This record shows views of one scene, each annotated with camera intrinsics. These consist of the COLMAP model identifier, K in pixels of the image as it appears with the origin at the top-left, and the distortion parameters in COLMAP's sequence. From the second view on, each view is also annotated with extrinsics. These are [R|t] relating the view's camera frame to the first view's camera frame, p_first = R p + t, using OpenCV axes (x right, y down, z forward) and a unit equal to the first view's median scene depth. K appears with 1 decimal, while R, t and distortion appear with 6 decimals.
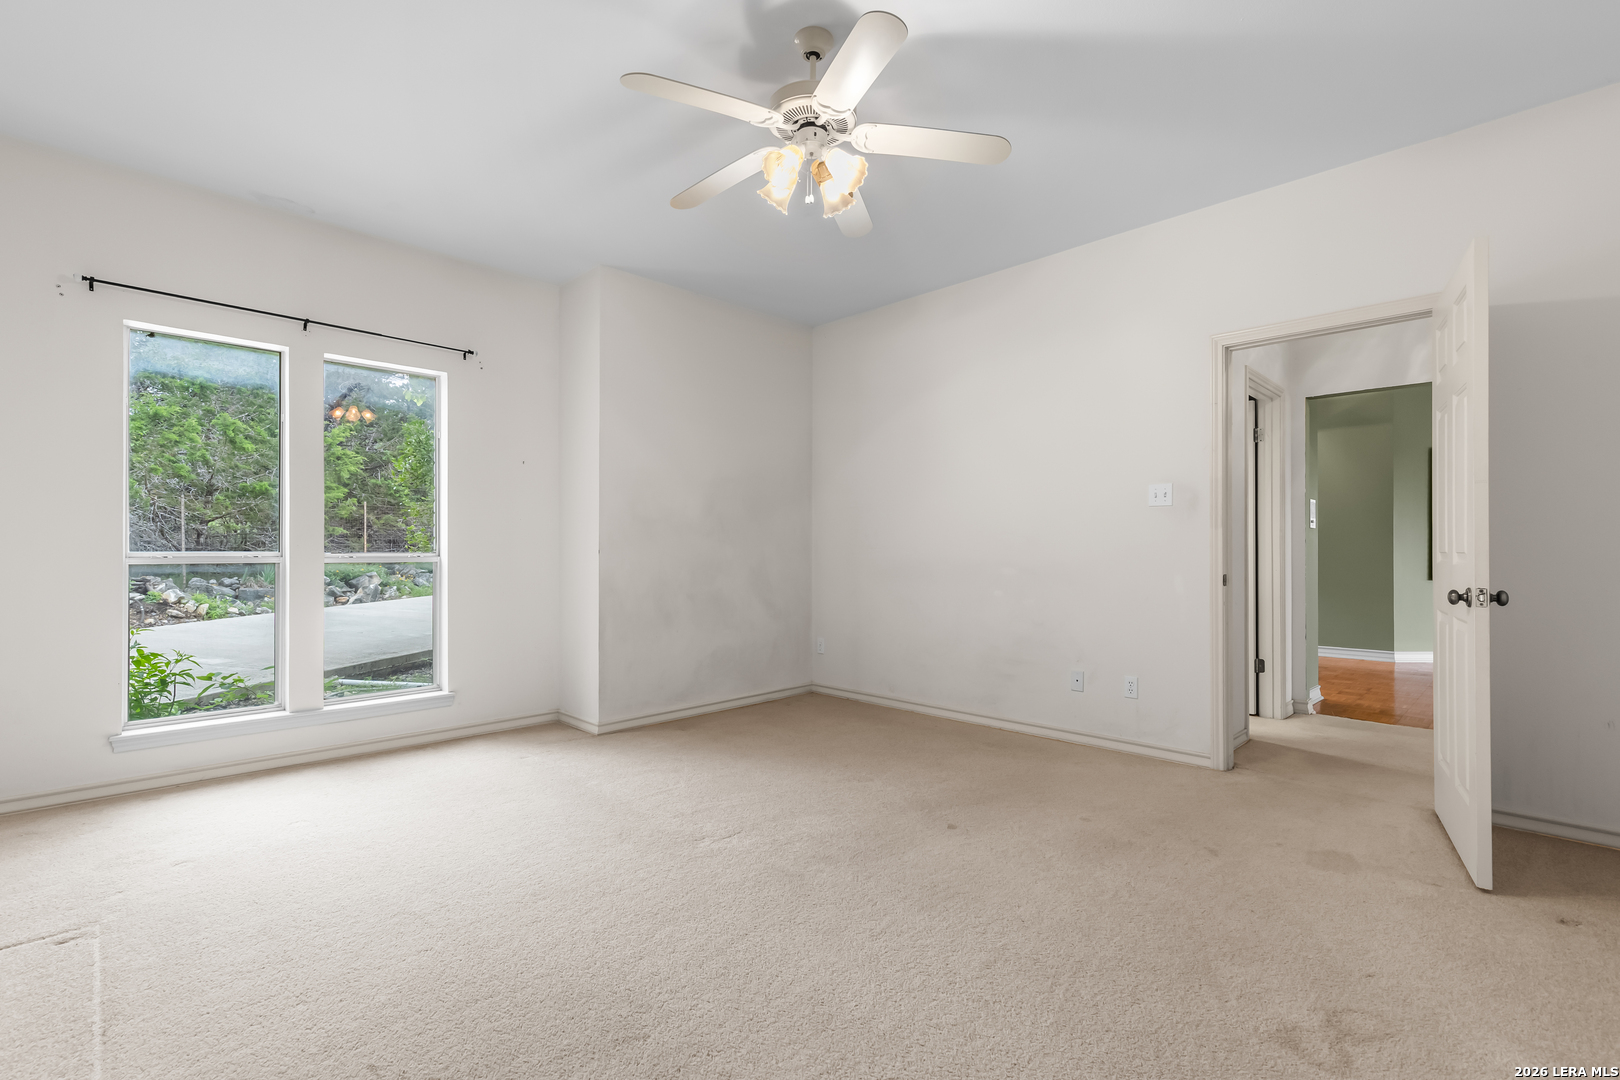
lens RADIAL K [[737.0, 0, 819.9], [0, 737.0, 542.1], [0, 0, 1]] dist [0.009330, -0.000489]
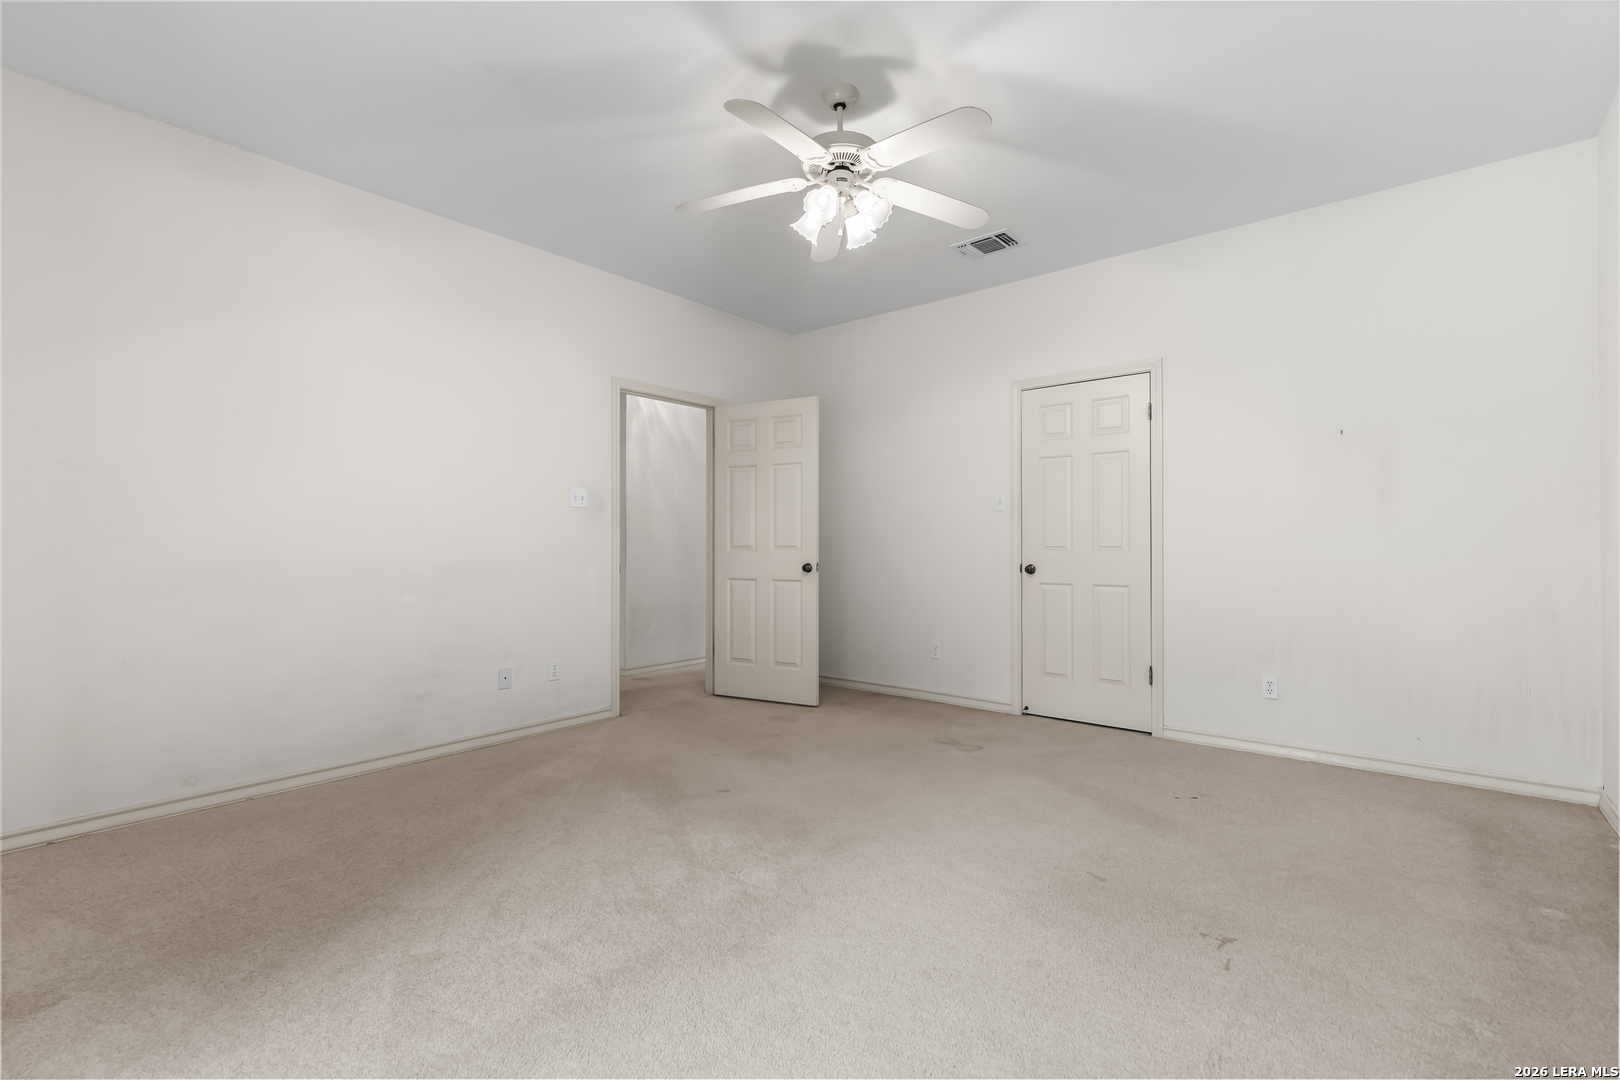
lens RADIAL K [[737.0, 0, 819.9], [0, 737.0, 542.1], [0, 0, 1]] dist [0.009330, -0.000489]
pose [[-0.102427, 0.001560, 0.994739, -0.775602], [-0.008042, 0.999965, -0.002397, 0.005428], [-0.994708, -0.008245, -0.102411, 0.787311]]
